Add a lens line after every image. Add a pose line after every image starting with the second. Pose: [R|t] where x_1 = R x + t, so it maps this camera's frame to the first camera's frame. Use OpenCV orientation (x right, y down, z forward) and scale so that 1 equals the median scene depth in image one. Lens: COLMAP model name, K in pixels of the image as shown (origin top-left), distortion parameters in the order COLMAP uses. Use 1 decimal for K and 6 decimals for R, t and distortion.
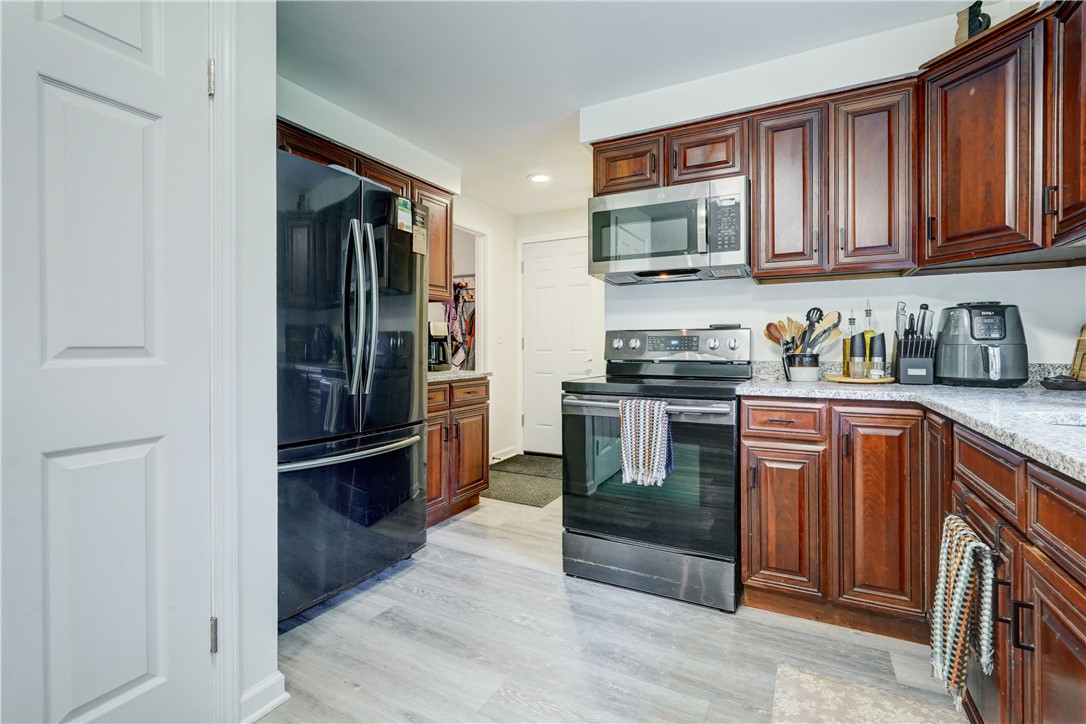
lens RADIAL K [[490.3, 0, 545.7], [0, 490.3, 346.3], [0, 0, 1]] dist [-0.000137, 0.000725]
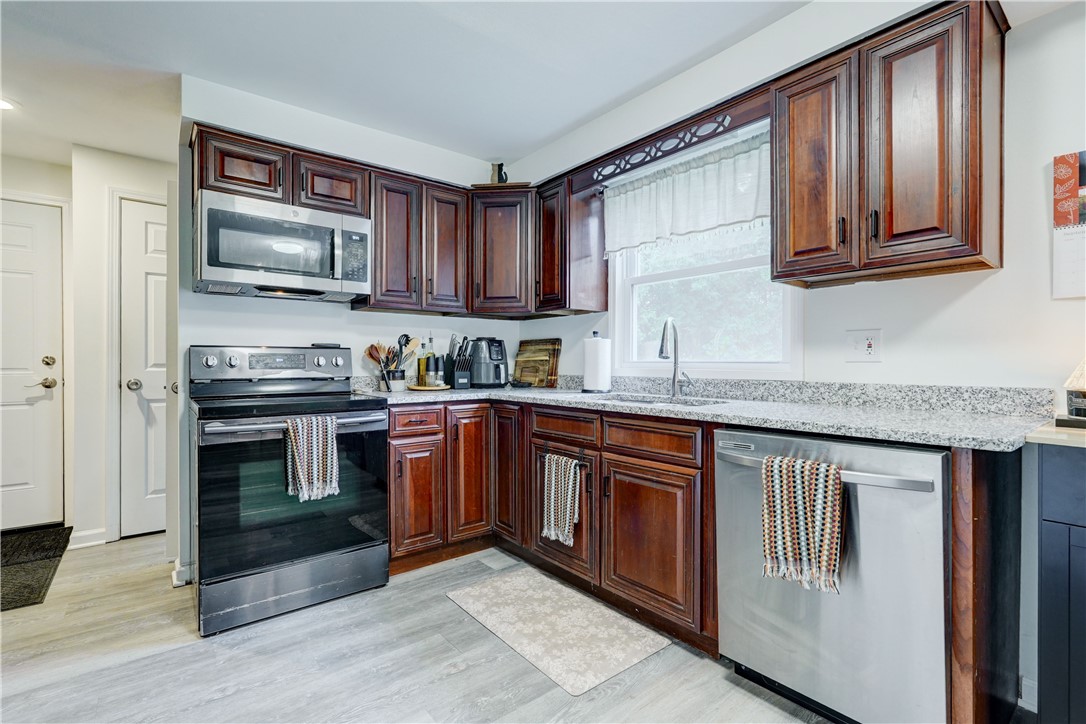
lens RADIAL K [[492.7, 0, 543.0], [0, 492.7, 362.0], [0, 0, 1]] dist [-0.001600, 0.000612]
pose [[0.408058, 0.003540, 0.912949, -0.558992], [-0.000503, 0.999993, -0.003653, -0.001062], [-0.912956, 0.001032, 0.408057, 0.148546]]
